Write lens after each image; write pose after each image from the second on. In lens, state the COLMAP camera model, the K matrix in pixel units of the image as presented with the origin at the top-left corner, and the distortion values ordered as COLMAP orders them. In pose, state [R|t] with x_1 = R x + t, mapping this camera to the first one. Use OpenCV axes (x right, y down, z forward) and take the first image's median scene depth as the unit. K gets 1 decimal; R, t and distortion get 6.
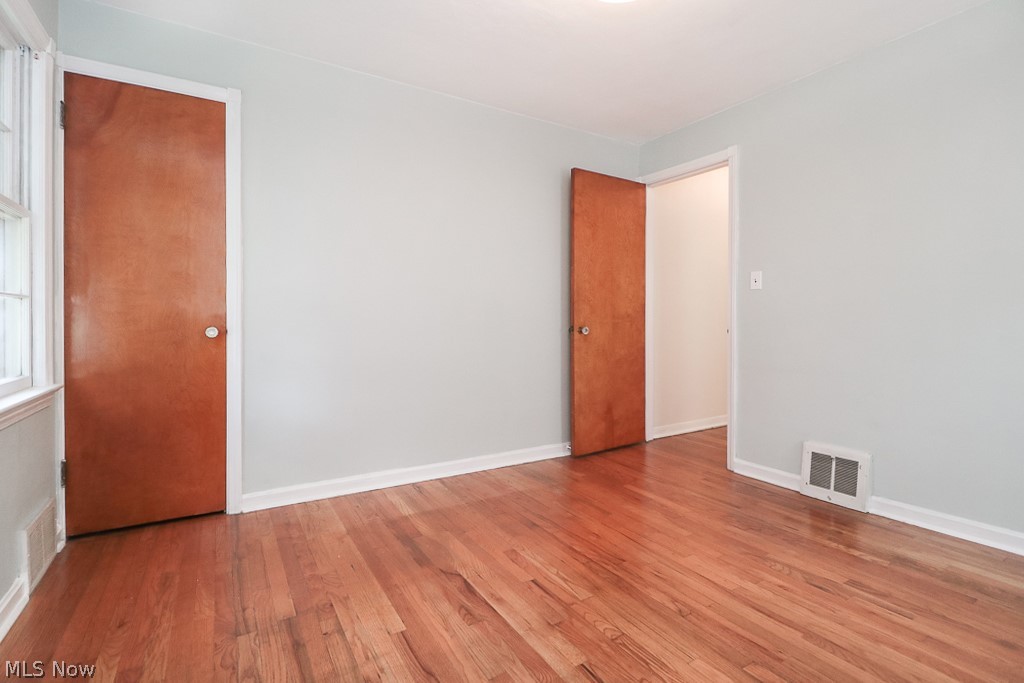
lens RADIAL K [[488.1, 0, 513.3], [0, 488.1, 324.7], [0, 0, 1]] dist [0.016377, -0.014528]
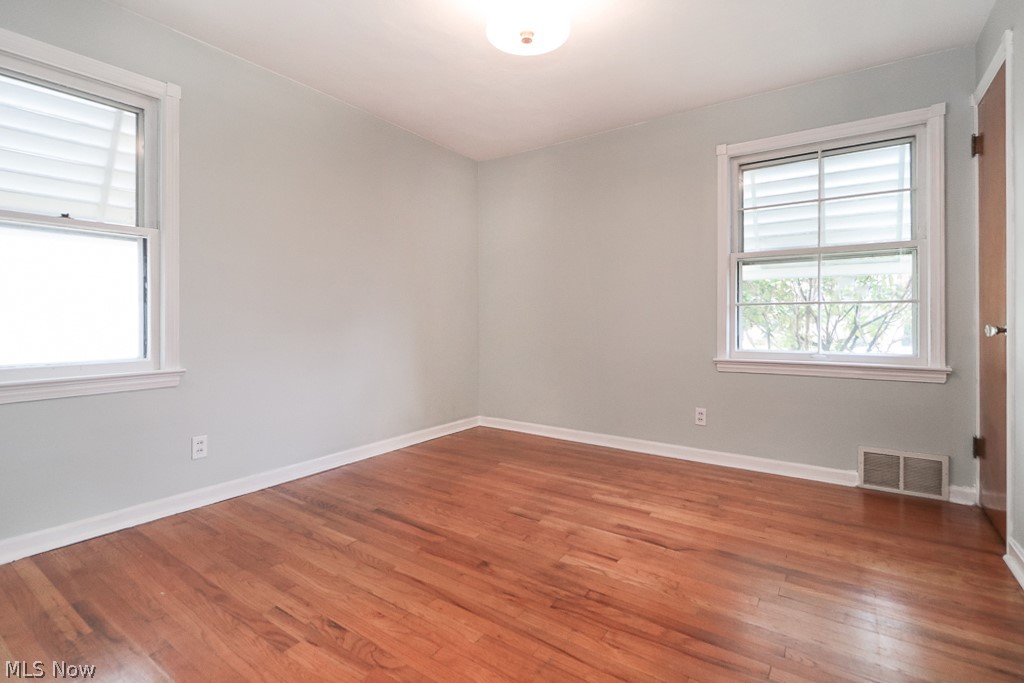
lens RADIAL K [[488.1, 0, 513.3], [0, 488.1, 324.7], [0, 0, 1]] dist [0.016377, -0.014528]
pose [[-0.917667, 0.006183, -0.397302, 0.712855], [-0.000451, 0.999862, 0.016602, -0.013676], [0.397349, 0.015414, -0.917538, 2.005617]]
